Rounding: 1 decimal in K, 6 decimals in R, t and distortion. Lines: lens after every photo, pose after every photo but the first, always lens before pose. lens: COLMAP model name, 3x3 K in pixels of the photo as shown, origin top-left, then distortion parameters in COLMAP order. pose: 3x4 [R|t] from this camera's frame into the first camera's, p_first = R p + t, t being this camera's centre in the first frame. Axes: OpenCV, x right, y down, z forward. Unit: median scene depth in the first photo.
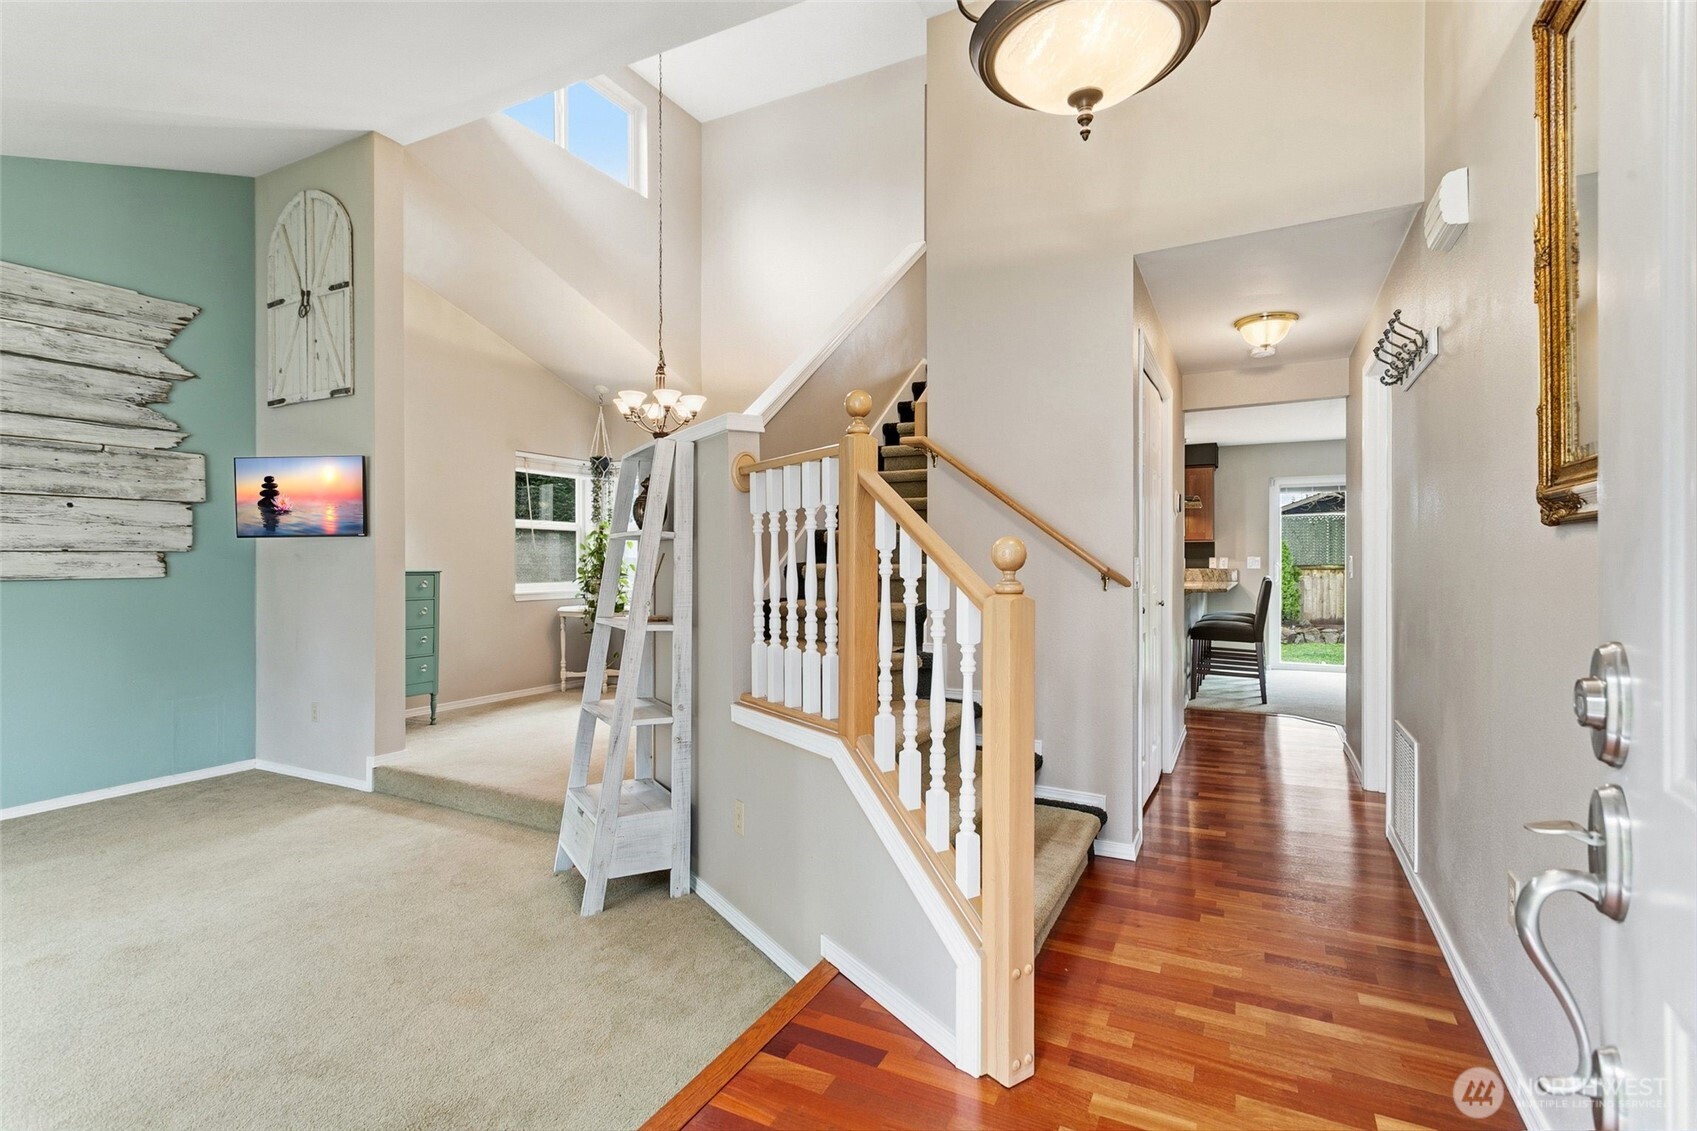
lens RADIAL K [[797.7, 0, 839.9], [0, 797.7, 559.3], [0, 0, 1]] dist [0.002018, 0.000419]
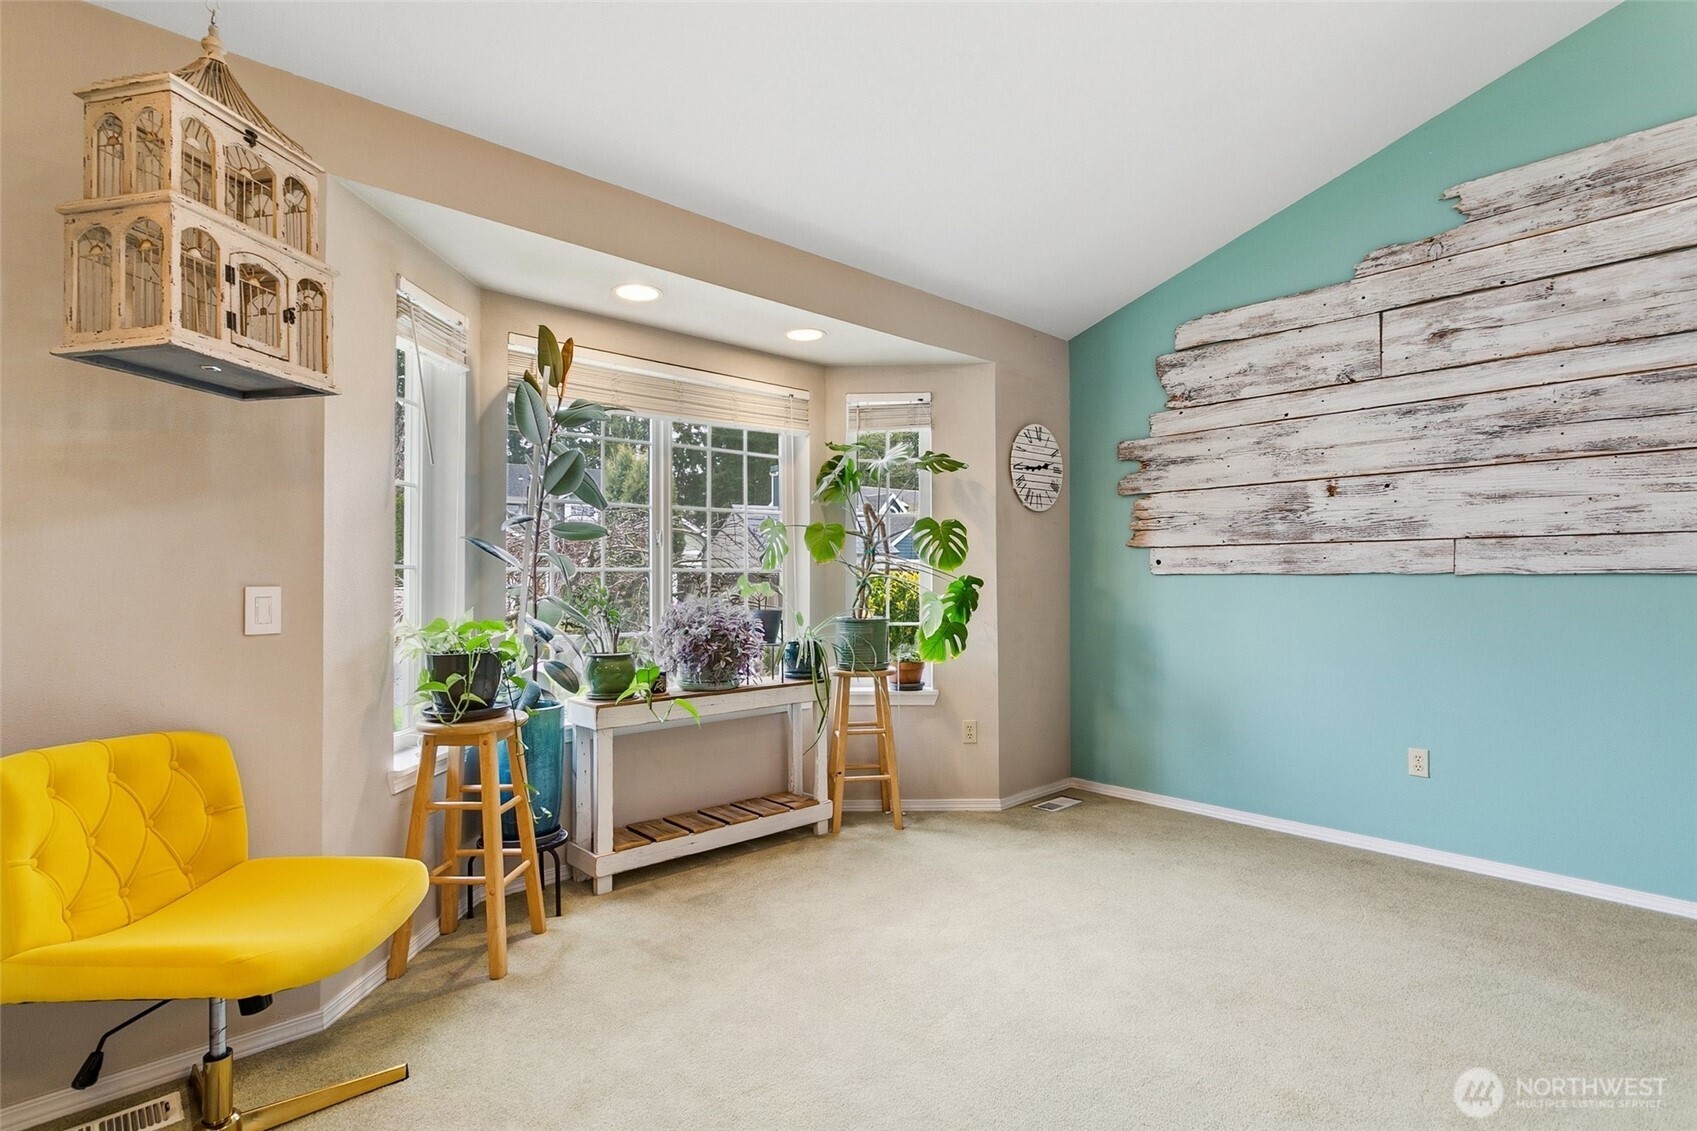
lens RADIAL K [[826.0, 0, 843.4], [0, 826.0, 569.3], [0, 0, 1]] dist [0.000989, 0.000333]
pose [[-0.323812, -0.004257, -0.946112, -0.101141], [0.003383, 0.999978, -0.005657, 0.021728], [0.946115, -0.005033, -0.323790, 0.480275]]
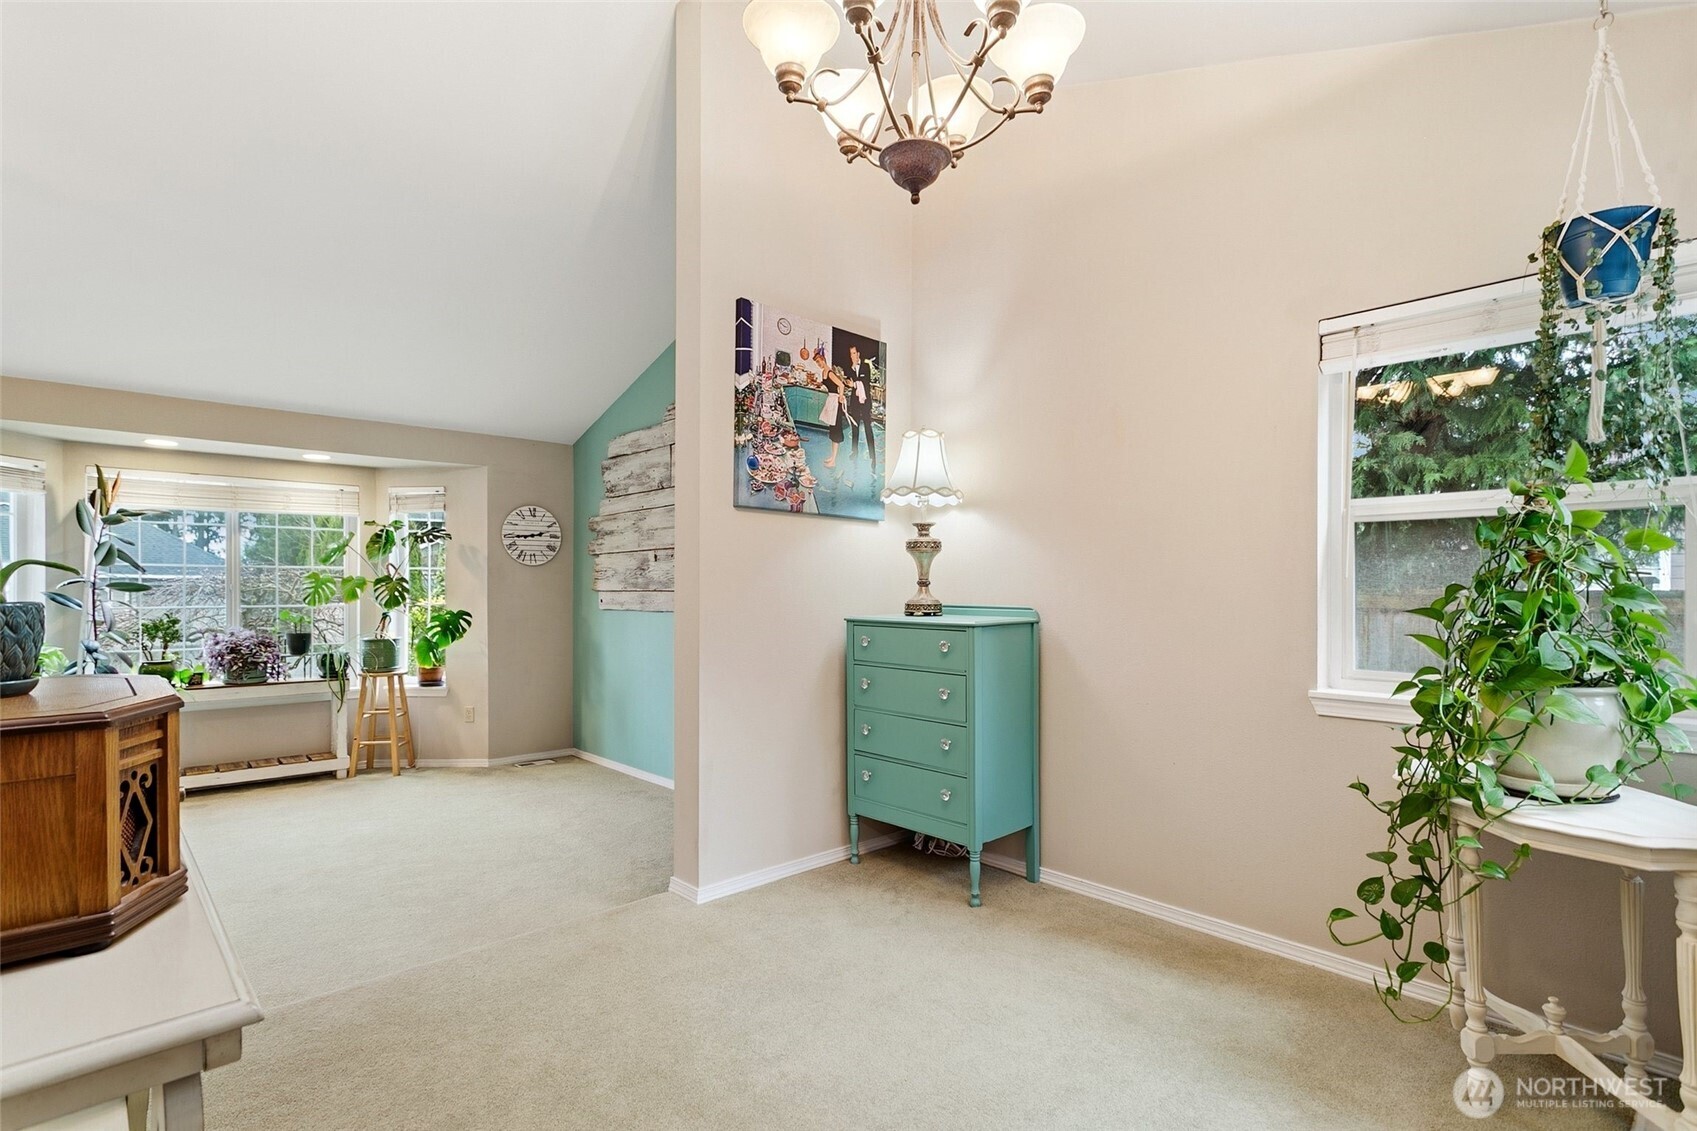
lens RADIAL K [[827.7, 0, 835.3], [0, 827.7, 594.3], [0, 0, 1]] dist [0.000038, 0.011403]
pose [[-0.338225, 0.006777, -0.941041, 0.071009], [-0.000014, 0.999974, 0.007207, -0.011857], [0.941065, 0.002451, -0.338217, 1.358815]]
